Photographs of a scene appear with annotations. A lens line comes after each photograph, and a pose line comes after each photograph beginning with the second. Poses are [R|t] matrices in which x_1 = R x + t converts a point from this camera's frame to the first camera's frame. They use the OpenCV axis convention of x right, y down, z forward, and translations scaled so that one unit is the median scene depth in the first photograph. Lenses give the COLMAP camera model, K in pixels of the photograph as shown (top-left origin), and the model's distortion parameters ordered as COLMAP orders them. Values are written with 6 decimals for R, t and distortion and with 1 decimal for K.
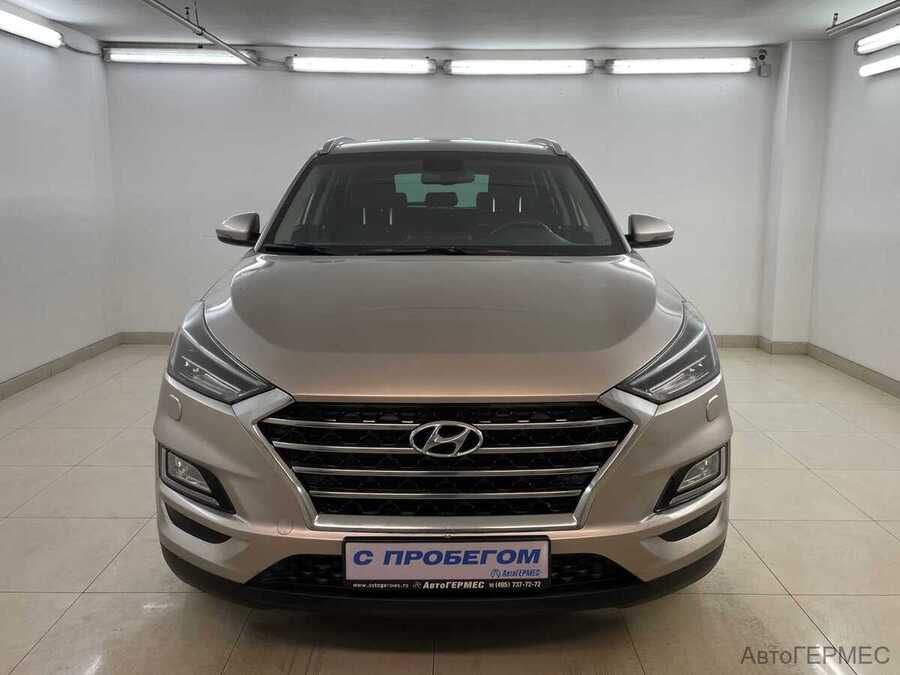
lens RADIAL K [[678.6, 0, 450.0], [0, 678.6, 337.5], [0, 0, 1]] dist [0.042943, -0.064308]
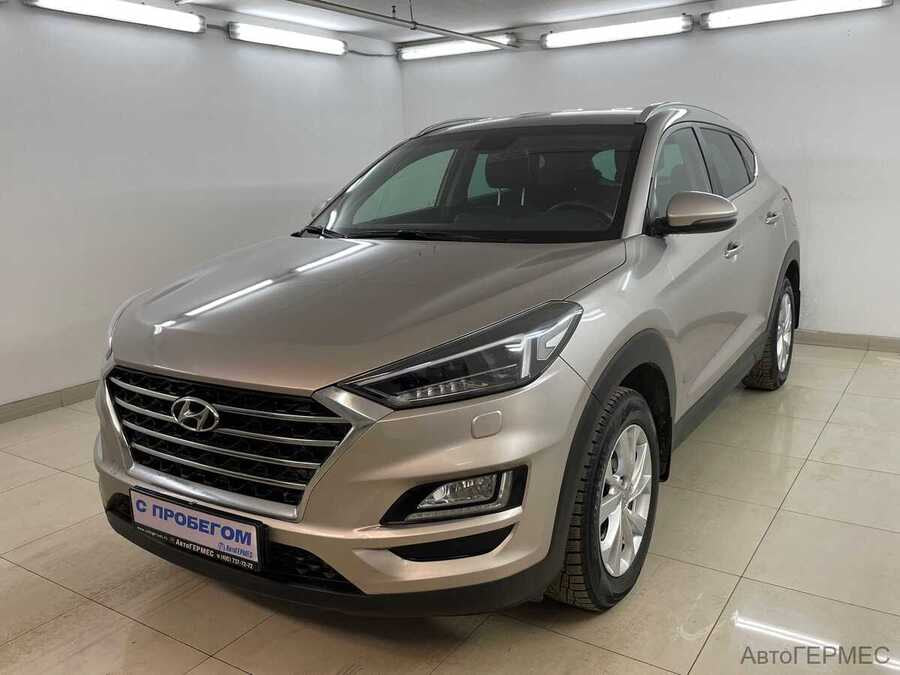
lens RADIAL K [[678.6, 0, 450.0], [0, 678.6, 337.5], [0, 0, 1]] dist [0.042943, -0.064308]
pose [[0.864236, 0.082311, -0.496307, 0.851780], [-0.064020, 0.996498, 0.053786, -0.056139], [0.498996, -0.014710, 0.866480, 0.253803]]
